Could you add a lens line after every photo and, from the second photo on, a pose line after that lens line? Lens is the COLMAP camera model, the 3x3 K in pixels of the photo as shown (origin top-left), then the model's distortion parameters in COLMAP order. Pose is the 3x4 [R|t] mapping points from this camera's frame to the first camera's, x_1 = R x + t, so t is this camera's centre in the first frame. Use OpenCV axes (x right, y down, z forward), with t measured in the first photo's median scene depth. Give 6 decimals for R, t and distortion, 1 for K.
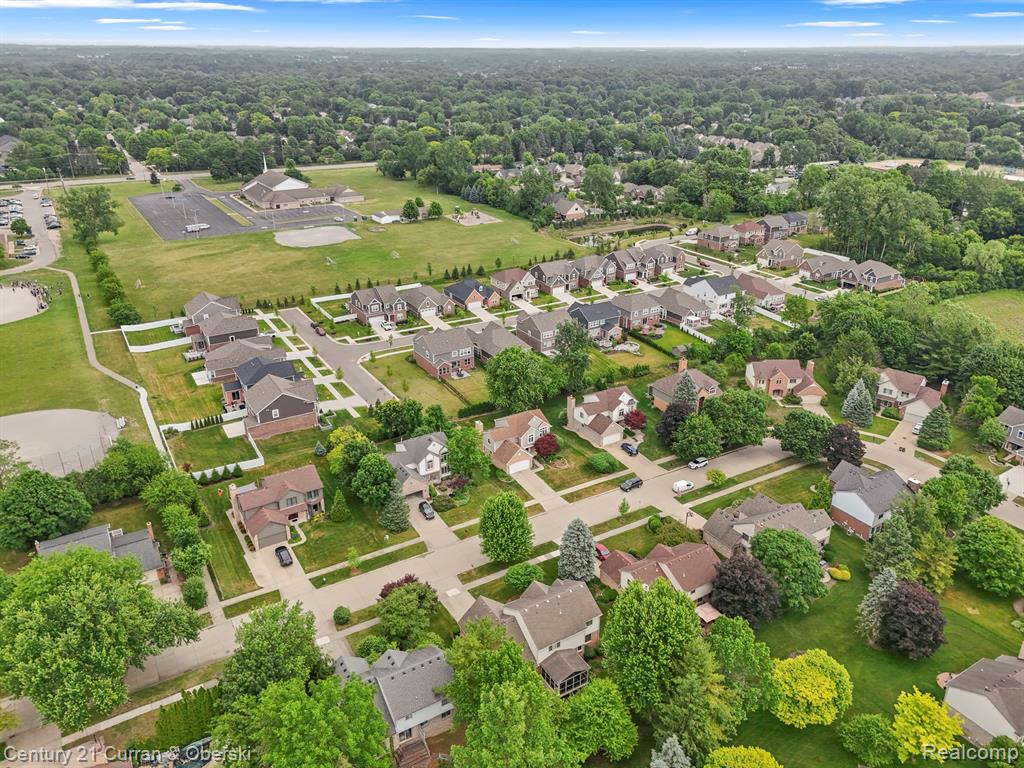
lens RADIAL K [[747.4, 0, 509.6], [0, 747.4, 388.0], [0, 0, 1]] dist [0.083211, -0.080477]
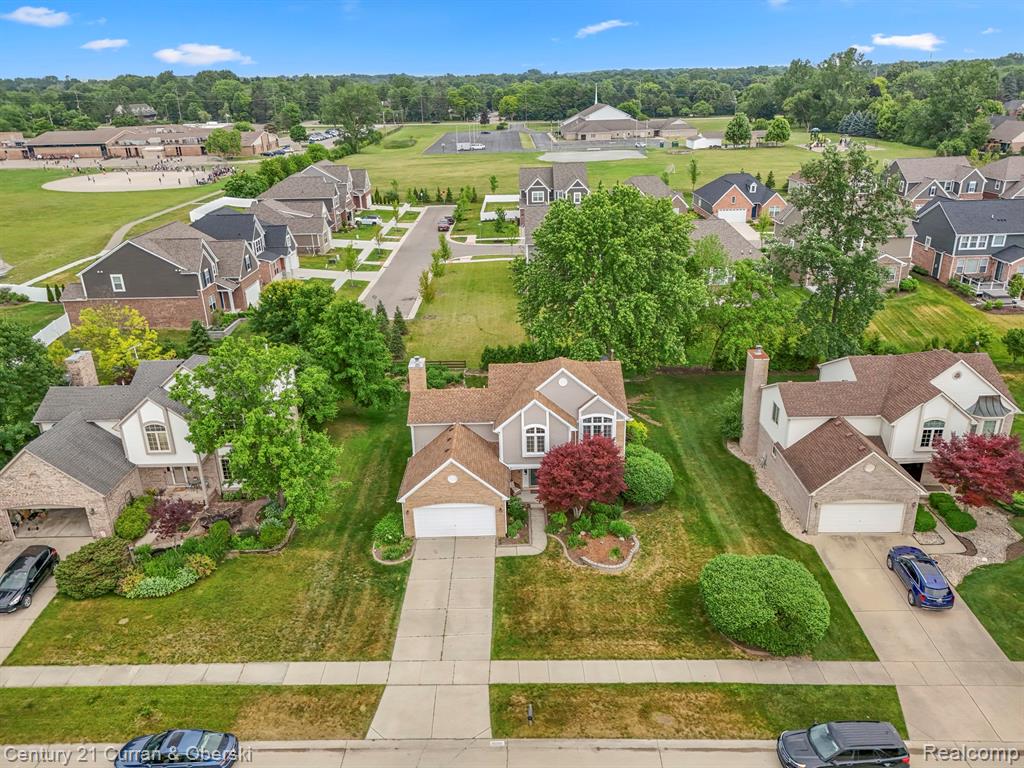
lens RADIAL K [[747.4, 0, 509.6], [0, 747.4, 388.0], [0, 0, 1]] dist [0.083211, -0.080477]
pose [[0.852960, 0.178242, -0.490600, 0.116007], [-0.192714, 0.981022, 0.021366, 0.030801], [0.485098, 0.076321, 0.871123, 0.528268]]
